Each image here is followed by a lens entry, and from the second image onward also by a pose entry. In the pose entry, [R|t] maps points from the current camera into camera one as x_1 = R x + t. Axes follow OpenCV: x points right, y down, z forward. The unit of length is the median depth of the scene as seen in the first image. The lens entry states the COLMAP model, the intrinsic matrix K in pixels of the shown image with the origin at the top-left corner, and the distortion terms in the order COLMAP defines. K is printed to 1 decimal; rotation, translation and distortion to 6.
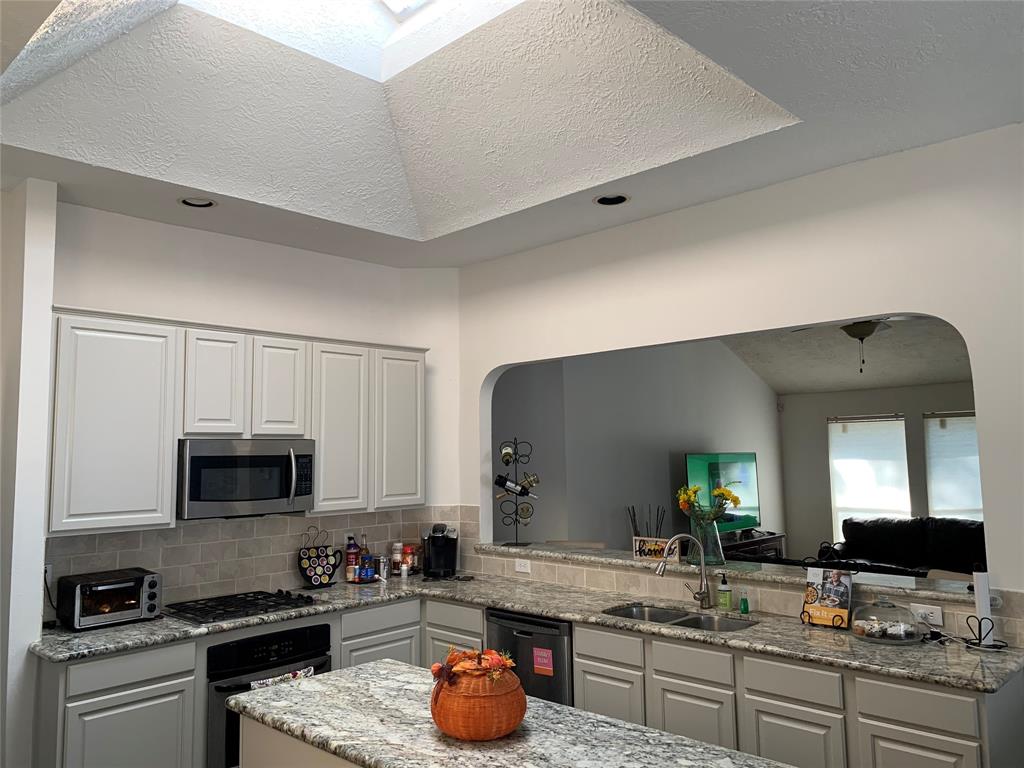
lens RADIAL K [[795.9, 0, 505.6], [0, 795.9, 386.0], [0, 0, 1]] dist [0.076716, -0.051364]
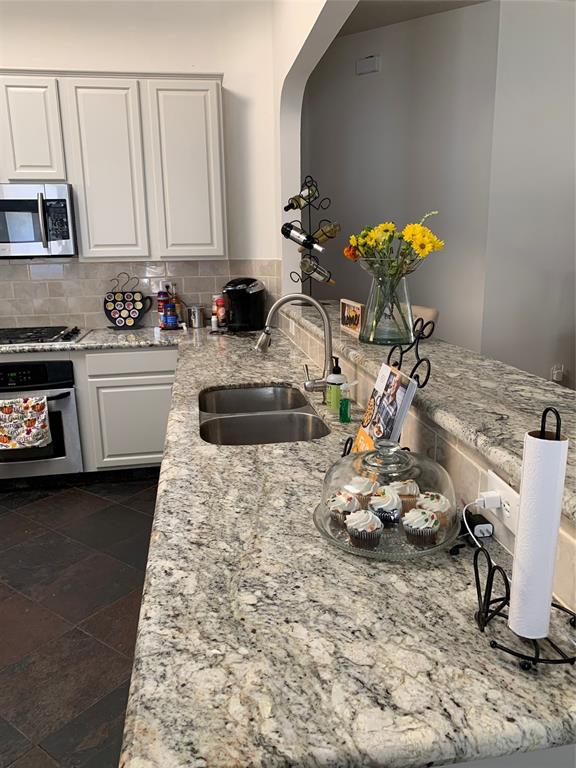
lens RADIAL K [[590.2, 0, 287.5], [0, 590.2, 370.0], [0, 0, 1]] dist [0.152841, -0.197459]
pose [[0.797605, 0.125374, -0.590007, 0.503380], [0.059163, 0.957182, 0.283376, 0.104271], [0.600272, -0.260928, 0.756036, 0.597156]]
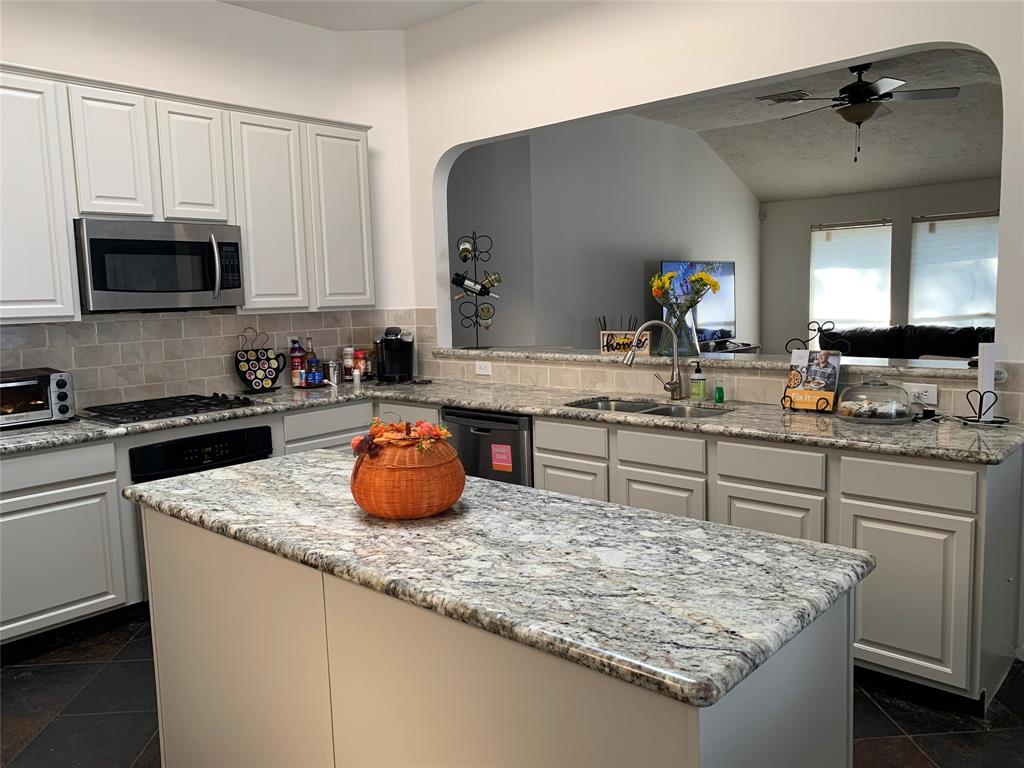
lens RADIAL K [[786.9, 0, 501.8], [0, 786.9, 381.2], [0, 0, 1]] dist [0.152841, -0.197459]
pose [[0.999584, -0.017650, 0.022801, 0.027185], [0.012862, 0.980665, 0.195269, 0.074958], [-0.025807, -0.194894, 0.980485, 0.115344]]
